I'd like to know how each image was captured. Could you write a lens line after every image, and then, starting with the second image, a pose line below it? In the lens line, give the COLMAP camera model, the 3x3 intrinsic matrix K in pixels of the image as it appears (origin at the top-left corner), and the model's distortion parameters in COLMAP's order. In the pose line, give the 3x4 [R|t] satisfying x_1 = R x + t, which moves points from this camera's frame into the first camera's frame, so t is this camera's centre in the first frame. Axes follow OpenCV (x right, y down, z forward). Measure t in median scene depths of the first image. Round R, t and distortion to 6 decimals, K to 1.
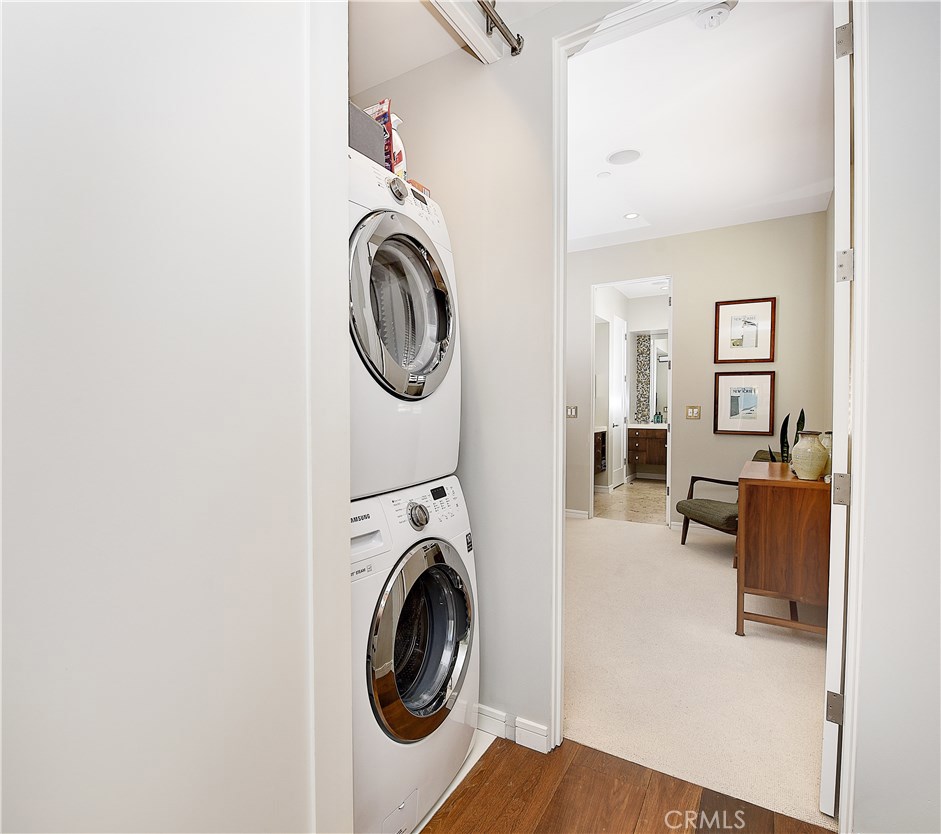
lens RADIAL K [[515.1, 0, 419.3], [0, 515.1, 418.4], [0, 0, 1]] dist [-0.011909, -0.000253]
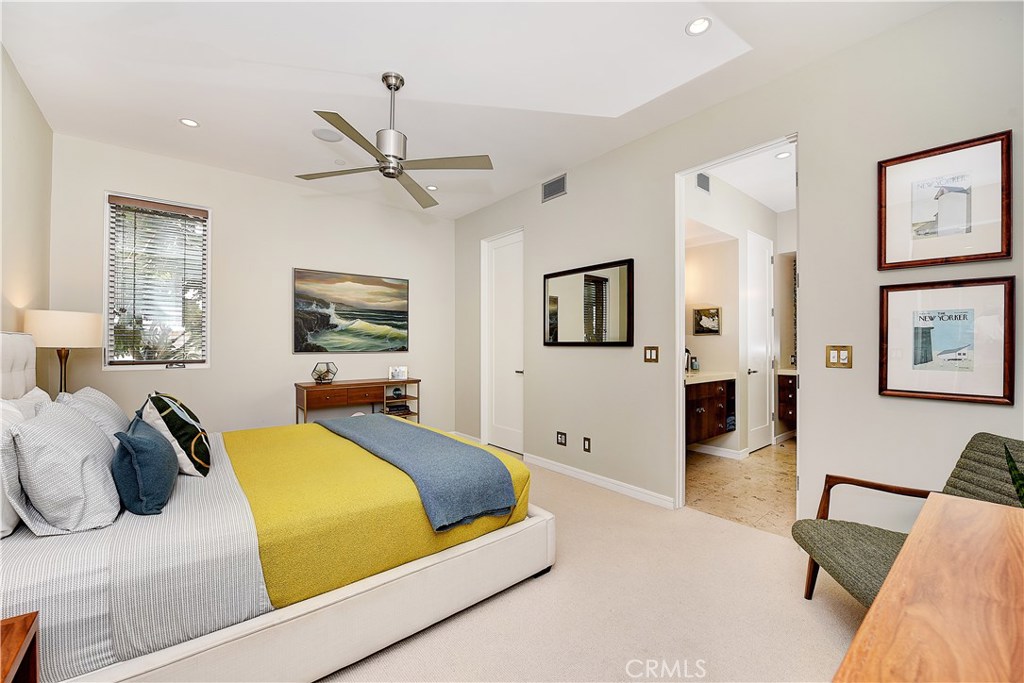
lens RADIAL K [[409.2, 0, 511.6], [0, 409.2, 343.2], [0, 0, 1]] dist [-0.014351, -0.001827]
pose [[0.959488, -0.000057, -0.281751, 0.314821], [-0.009620, 0.999410, -0.032963, -0.008586], [0.281587, 0.034338, 0.958921, 0.466271]]
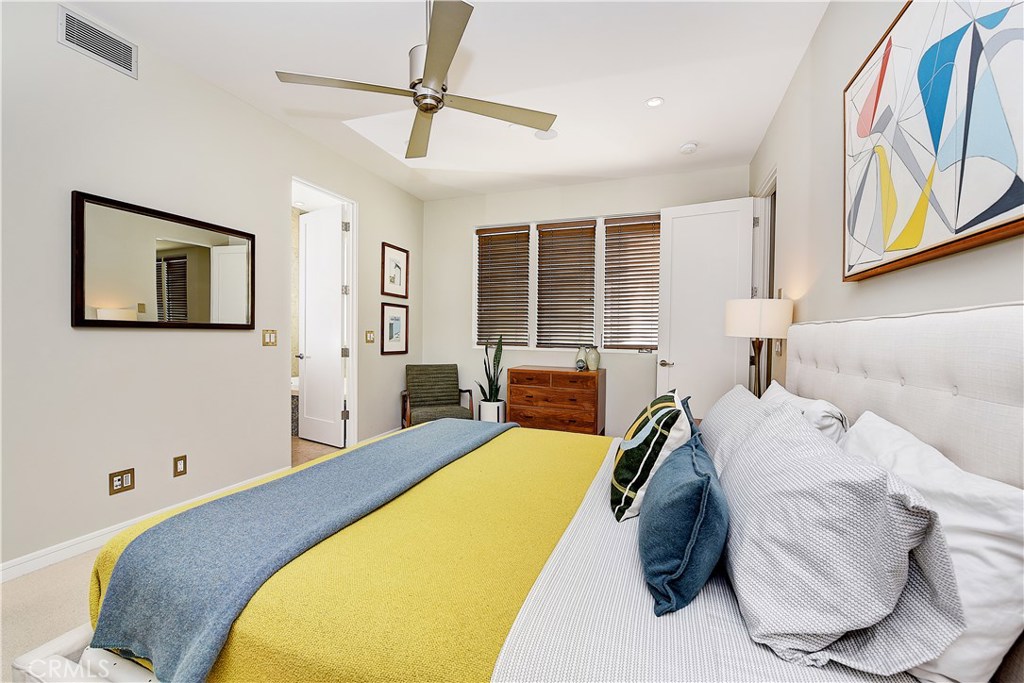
lens RADIAL K [[409.2, 0, 511.6], [0, 409.2, 343.2], [0, 0, 1]] dist [-0.014351, -0.001827]
pose [[-0.244203, -0.024128, 0.969424, -0.397251], [0.012216, 0.999535, 0.027955, -0.019164], [-0.969647, 0.018669, -0.243794, 0.946361]]
